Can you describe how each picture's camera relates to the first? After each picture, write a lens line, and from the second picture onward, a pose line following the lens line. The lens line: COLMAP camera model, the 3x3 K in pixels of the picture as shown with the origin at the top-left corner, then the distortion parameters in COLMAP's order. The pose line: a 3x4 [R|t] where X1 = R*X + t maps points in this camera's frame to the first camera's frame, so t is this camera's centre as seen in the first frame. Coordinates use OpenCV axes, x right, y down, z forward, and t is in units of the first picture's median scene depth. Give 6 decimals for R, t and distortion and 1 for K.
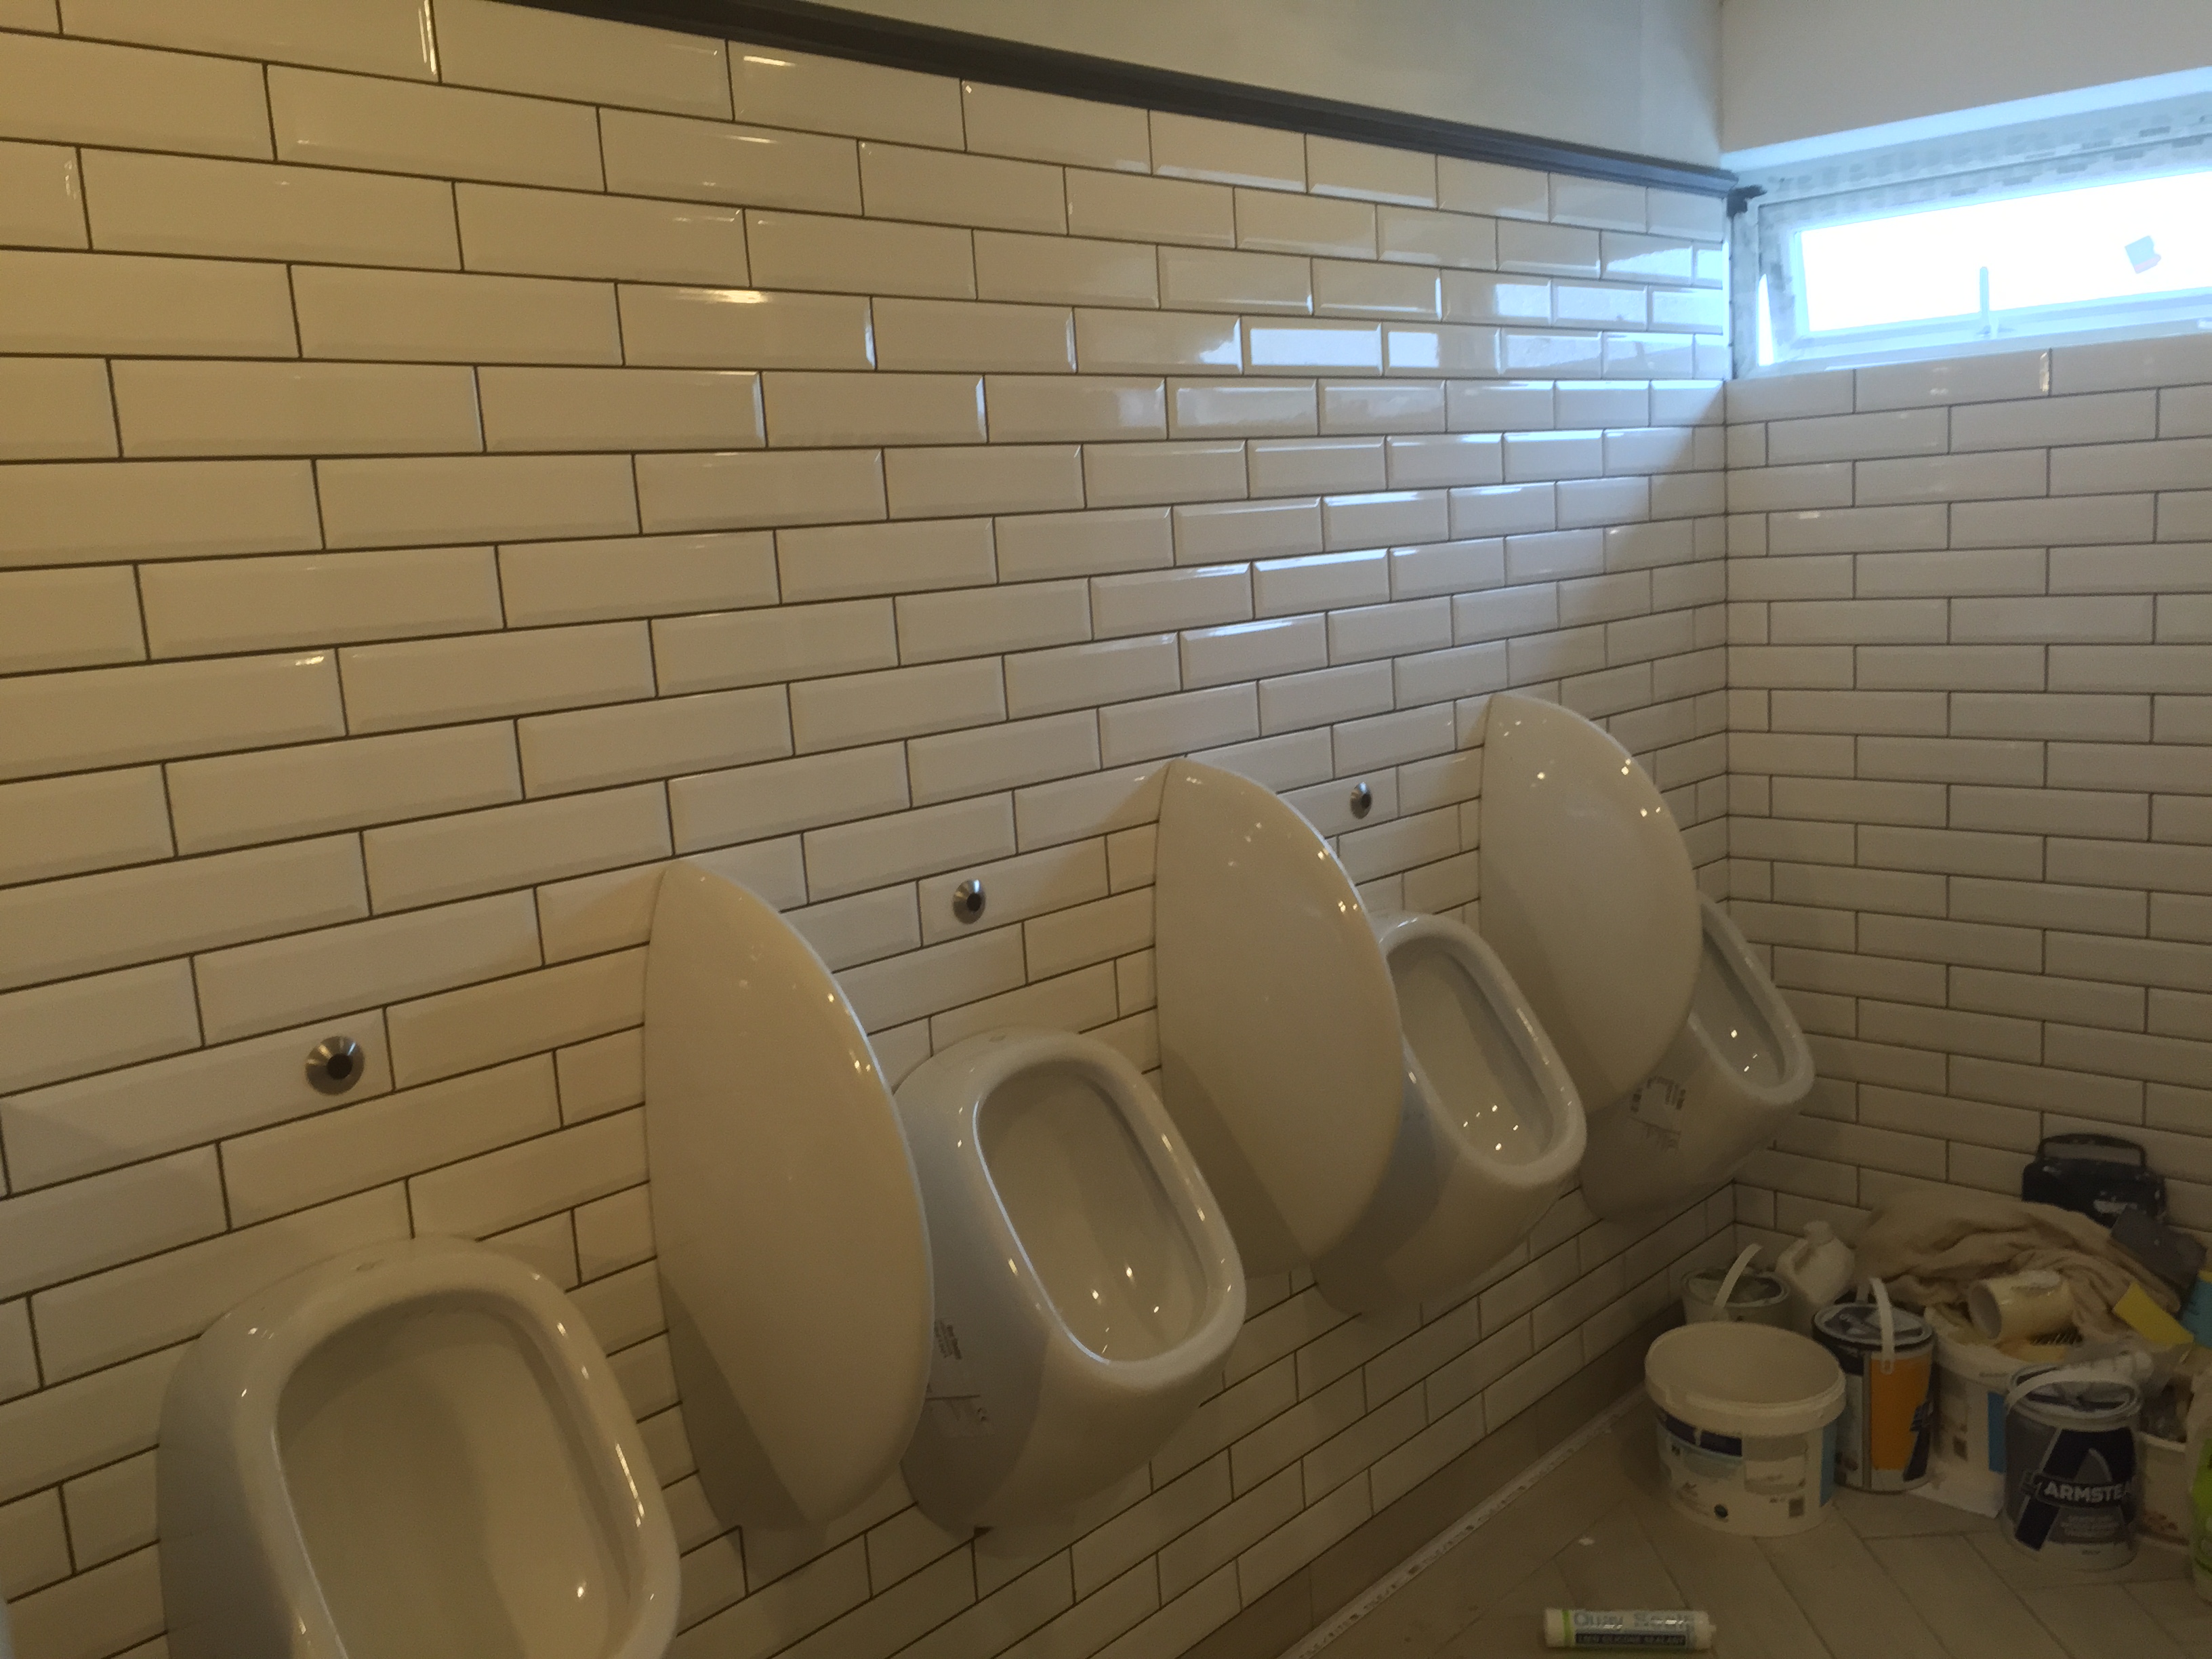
lens RADIAL K [[1898.7, 0, 1120.1], [0, 1898.7, 815.4], [0, 0, 1]] dist [0.082060, -0.110594]
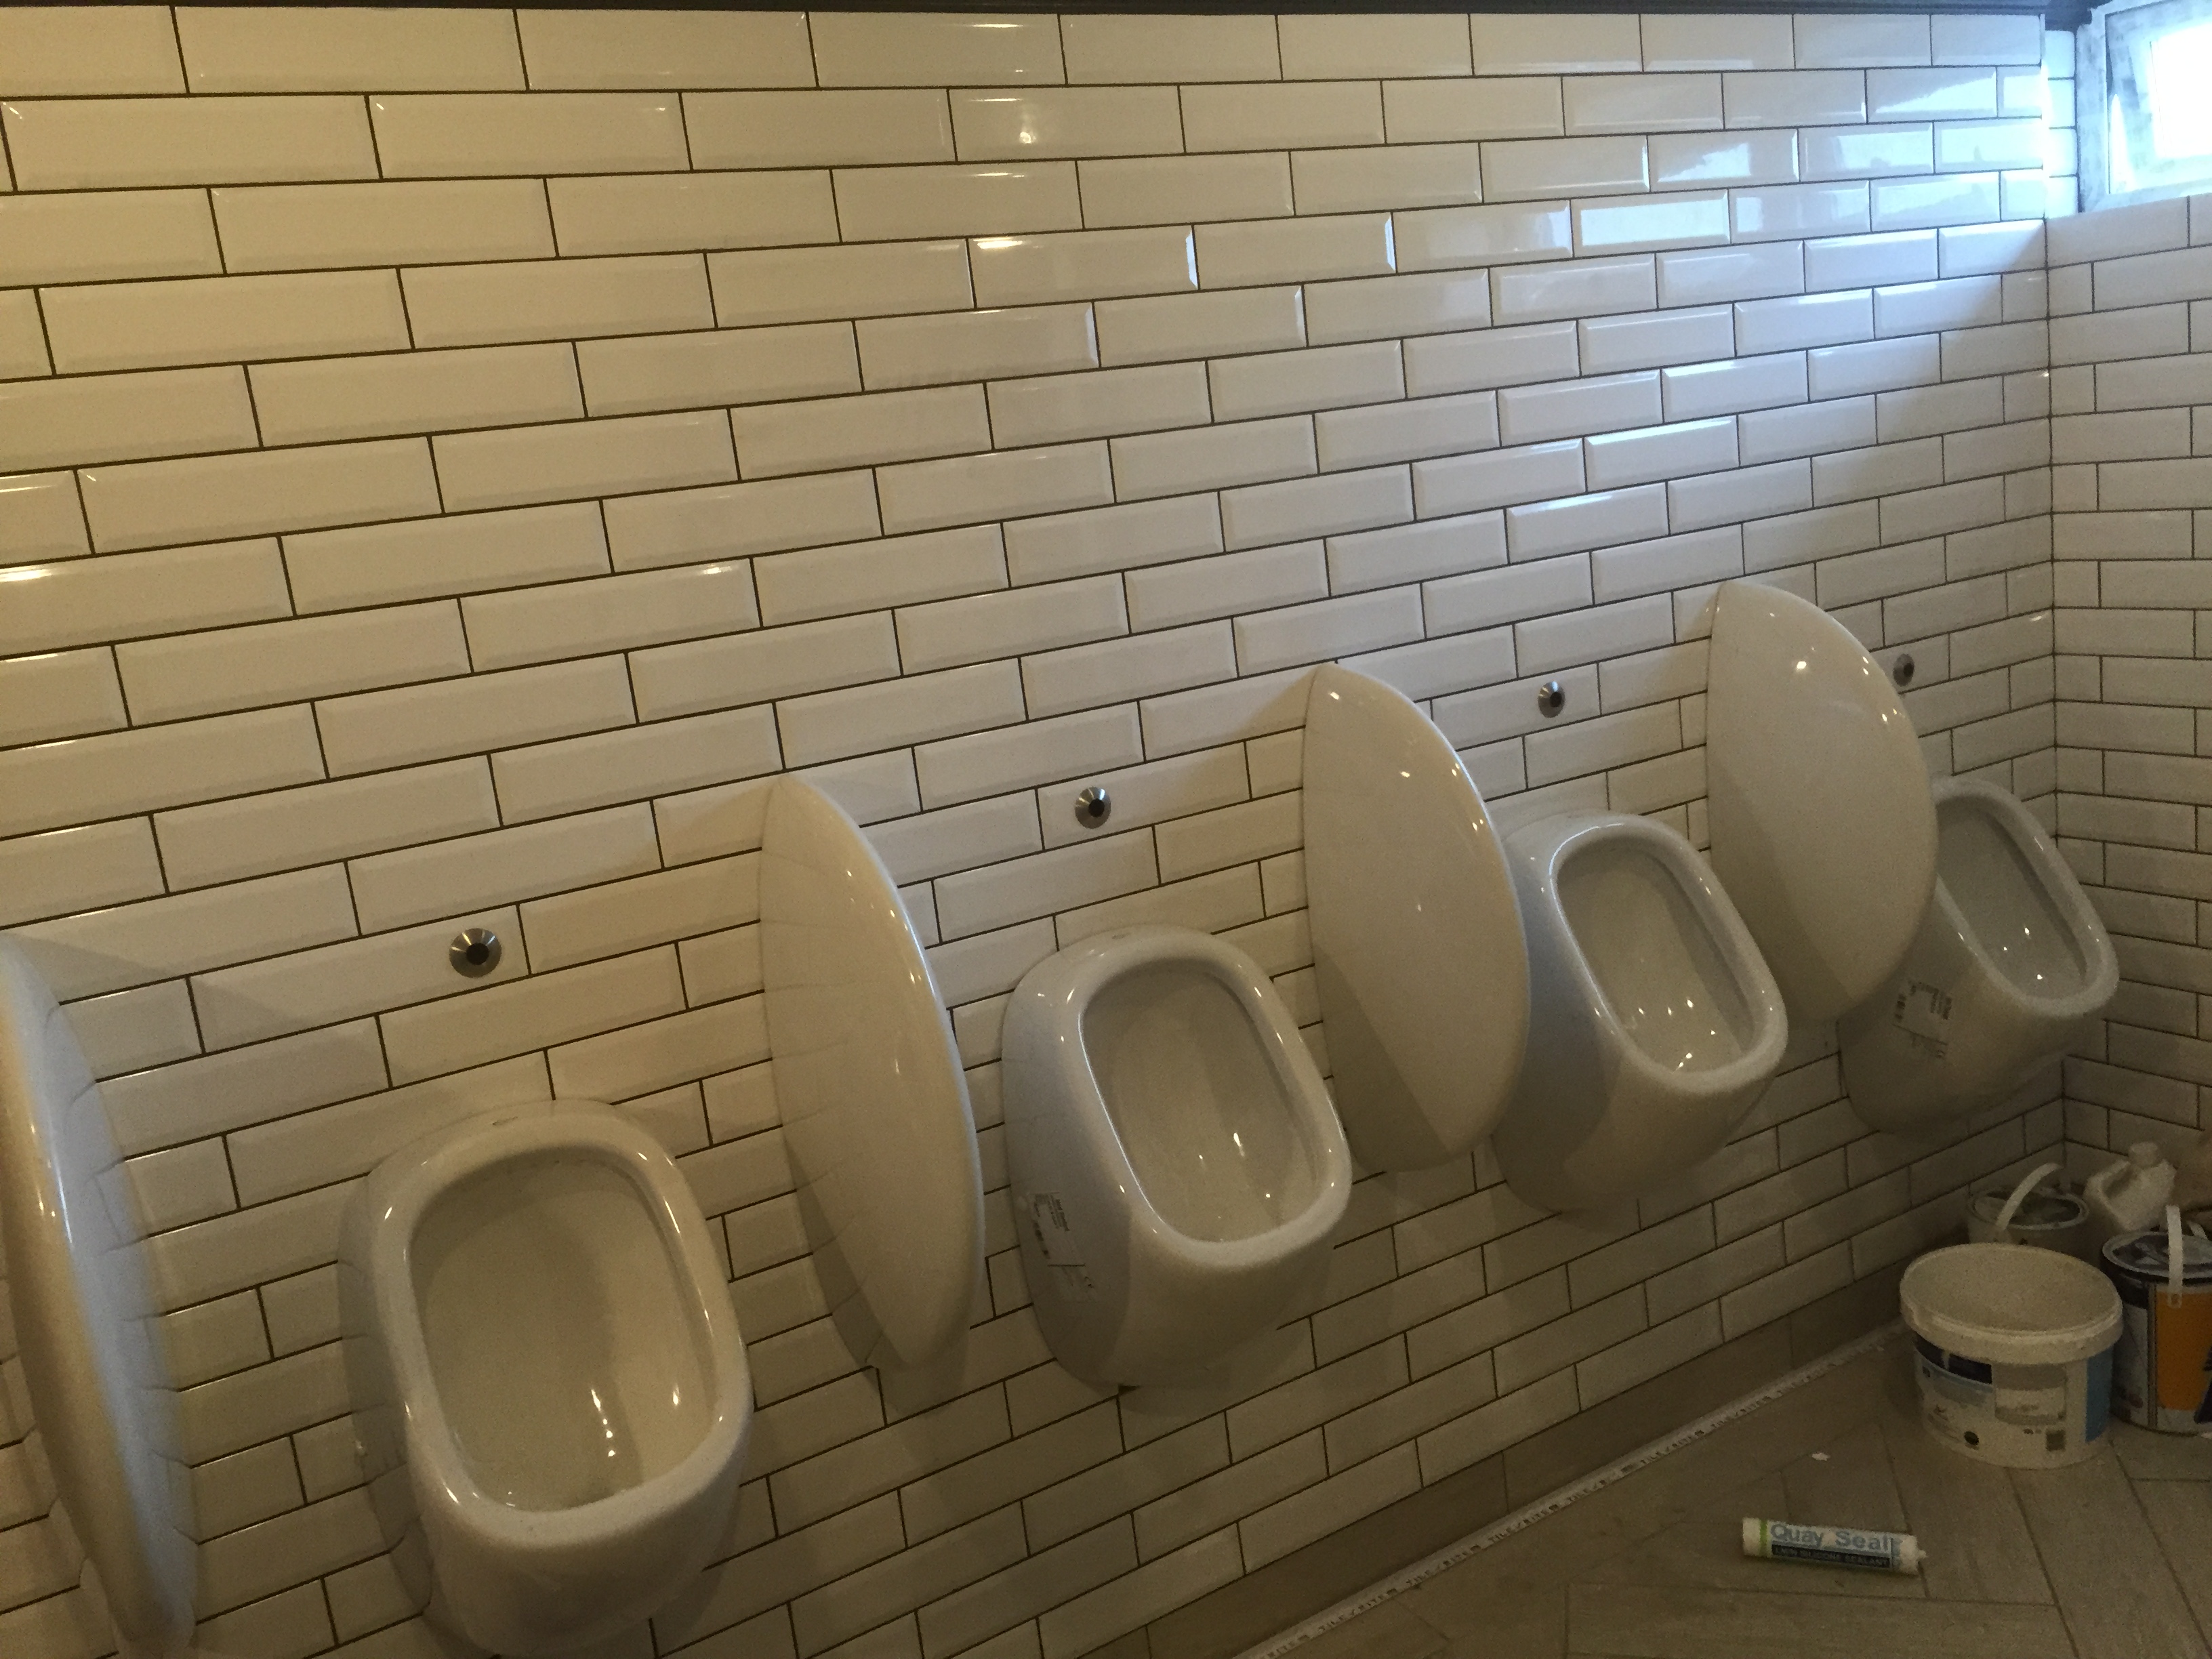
lens RADIAL K [[1898.7, 0, 1094.6], [0, 1898.7, 816.8], [0, 0, 1]] dist [0.082060, -0.110594]
pose [[0.963505, 0.001993, -0.267683, 0.195212], [0.015485, 0.997883, 0.063169, -0.015566], [0.267242, -0.065009, 0.961434, -0.016546]]
